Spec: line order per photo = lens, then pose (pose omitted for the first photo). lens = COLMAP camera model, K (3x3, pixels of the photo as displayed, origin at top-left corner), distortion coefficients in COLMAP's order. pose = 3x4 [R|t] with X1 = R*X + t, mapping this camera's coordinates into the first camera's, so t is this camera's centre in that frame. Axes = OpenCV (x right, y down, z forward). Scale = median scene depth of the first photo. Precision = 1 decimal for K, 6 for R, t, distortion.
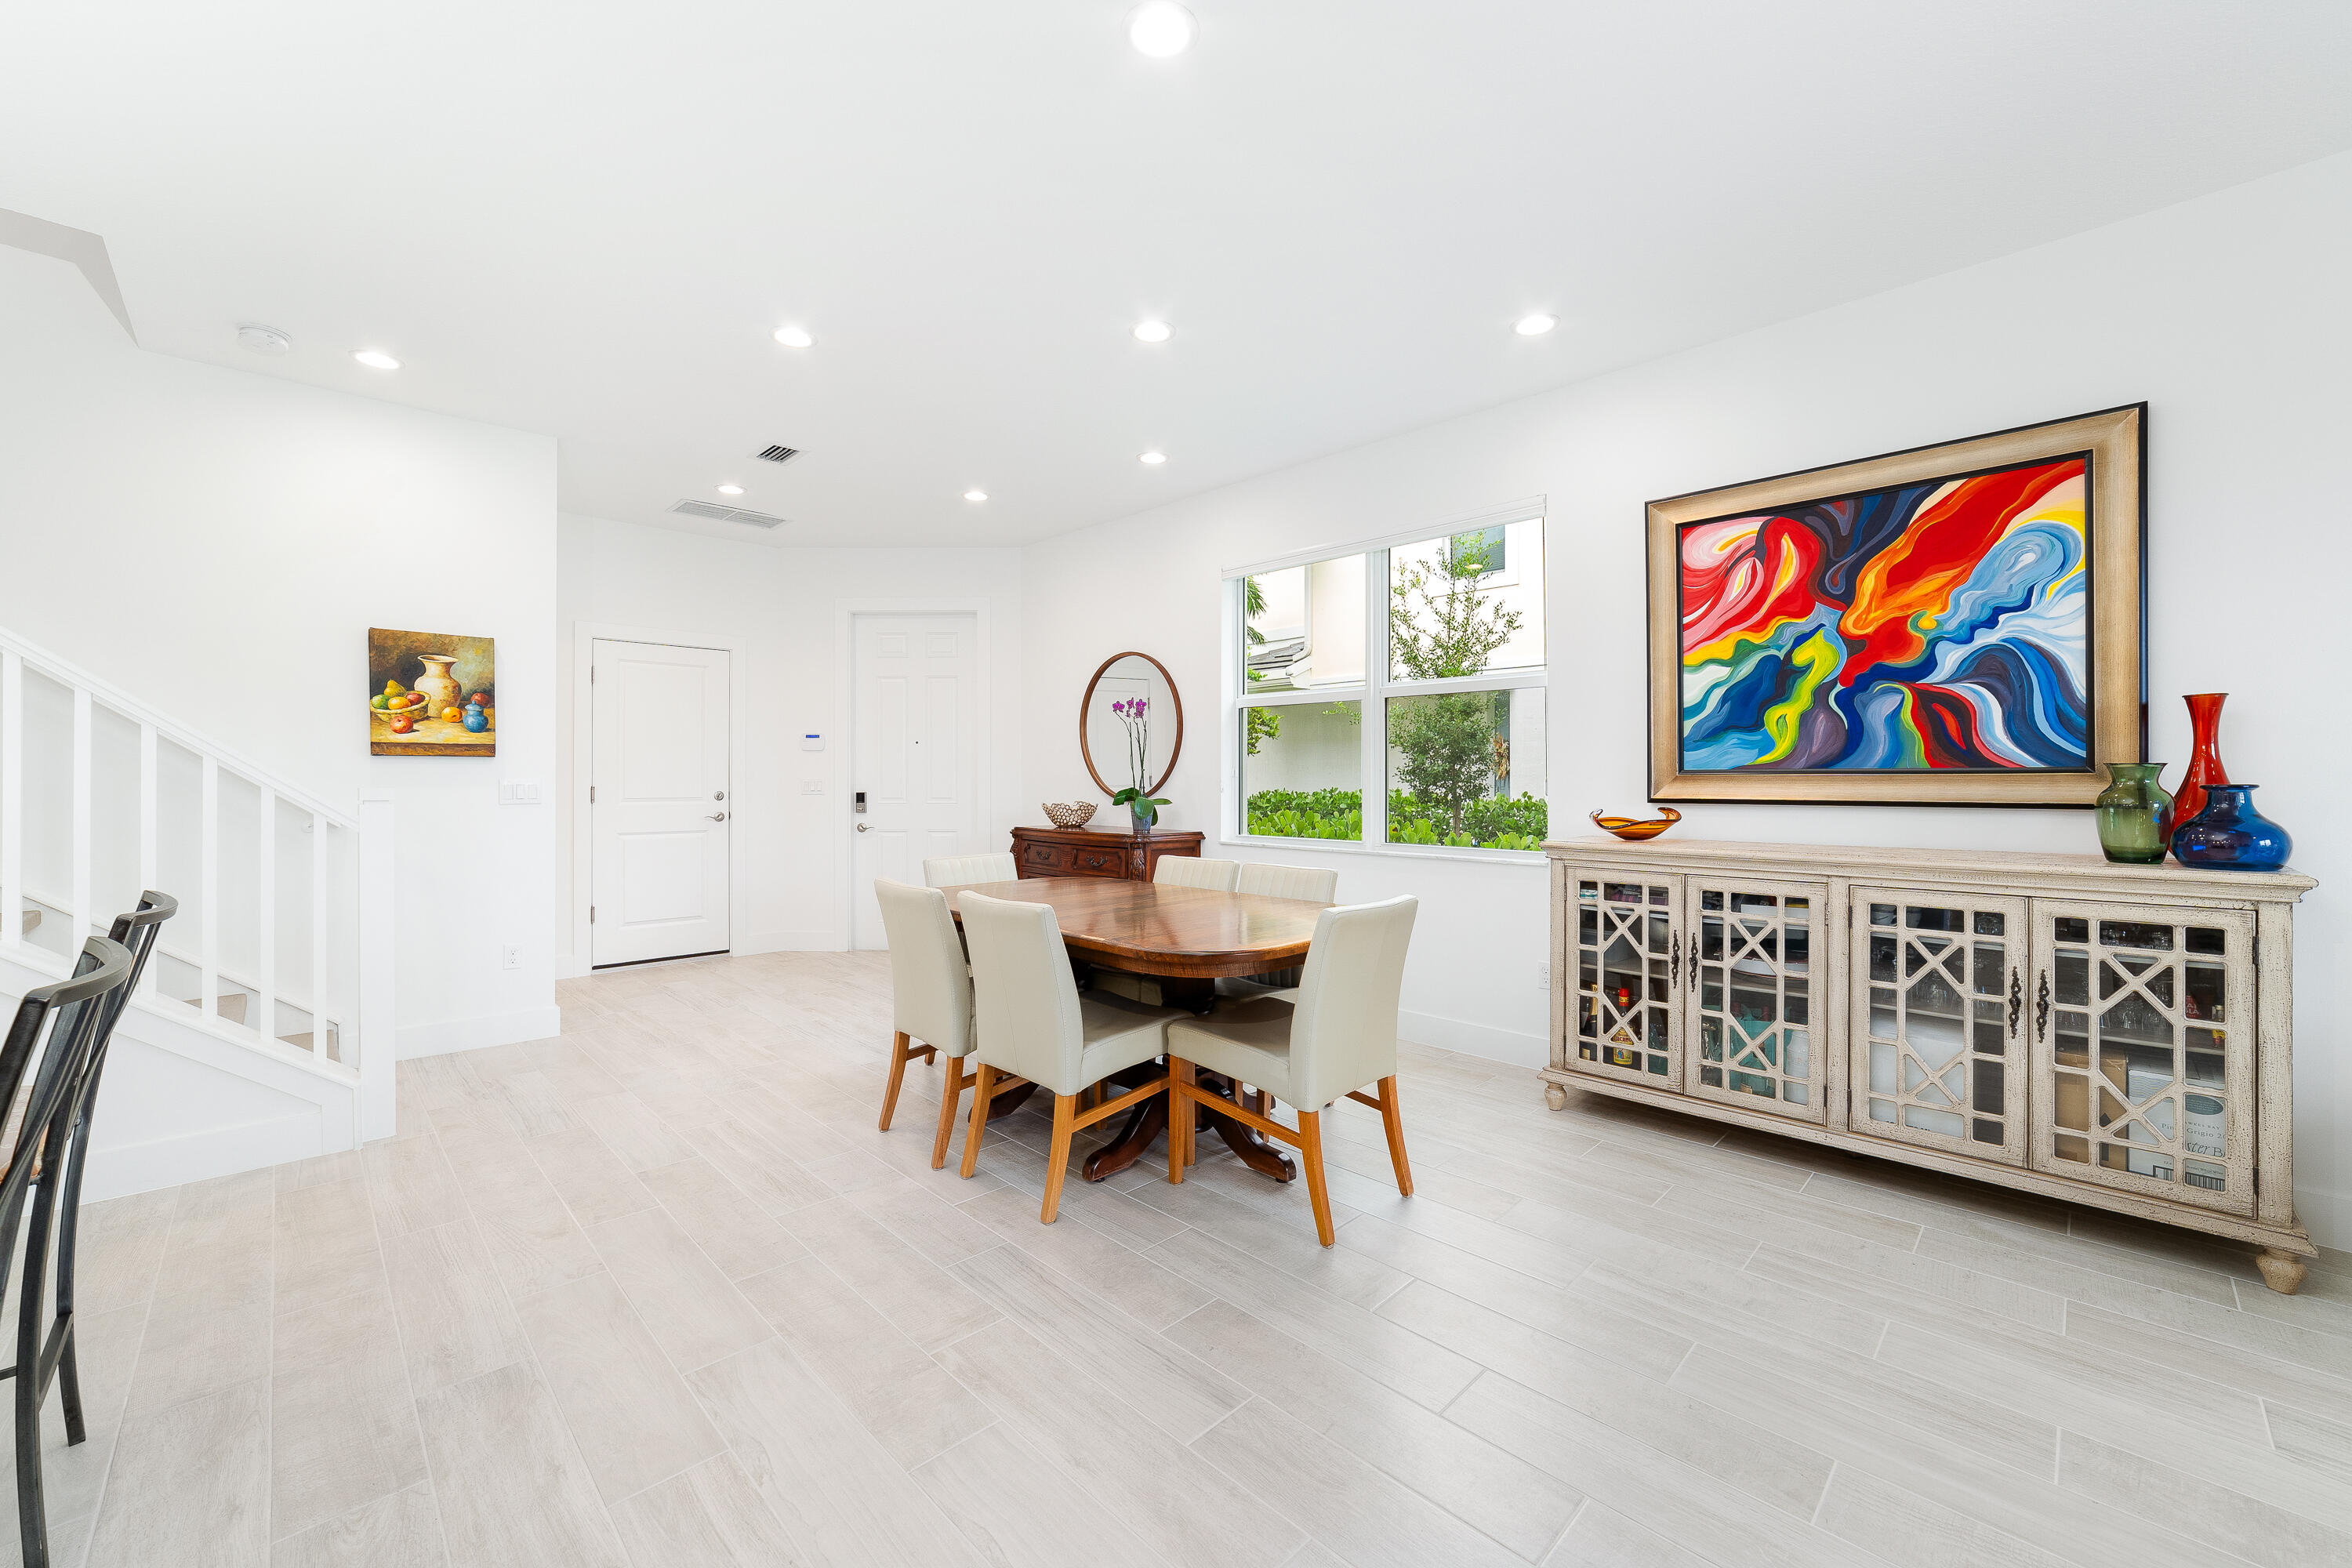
lens RADIAL K [[917.9, 0, 1167.3], [0, 917.9, 788.8], [0, 0, 1]] dist [-0.020437, 0.009101]
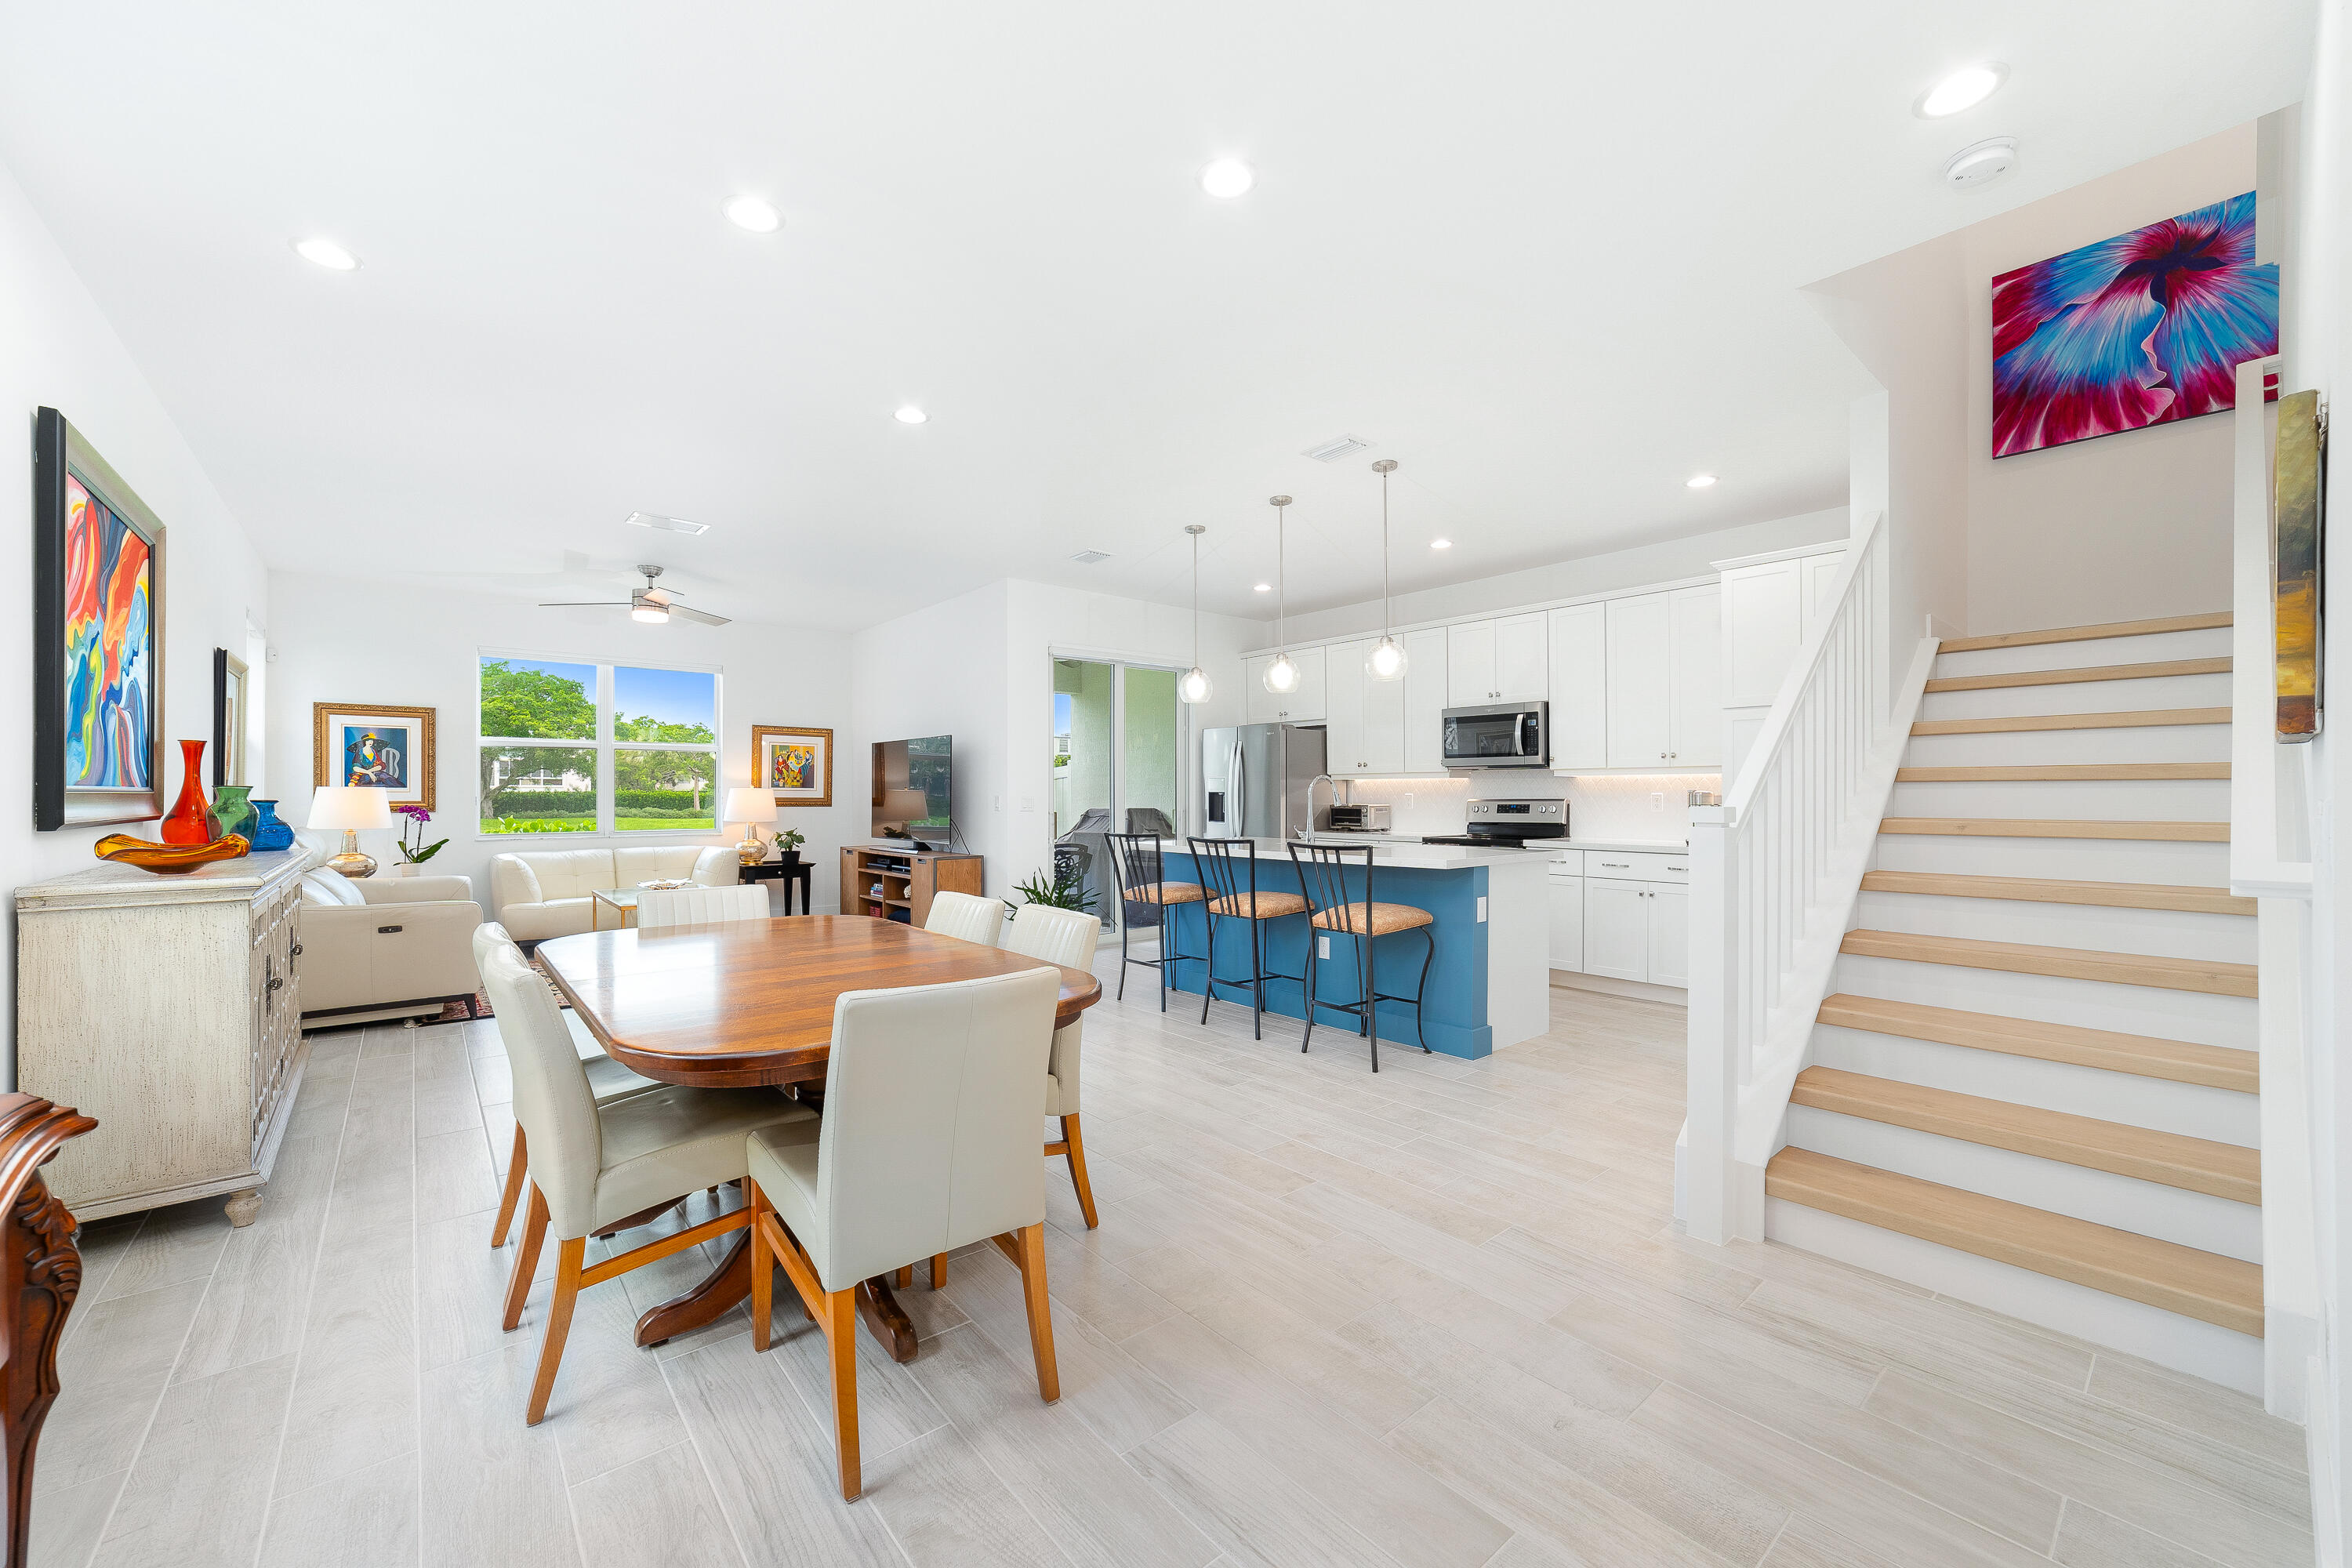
lens RADIAL K [[917.9, 0, 1167.3], [0, 917.9, 788.8], [0, 0, 1]] dist [-0.020437, 0.009101]
pose [[-0.996829, 0.000749, 0.079567, -0.562736], [0.000776, 1.000000, 0.000303, -0.021955], [-0.079567, 0.000364, -0.996829, 2.301038]]
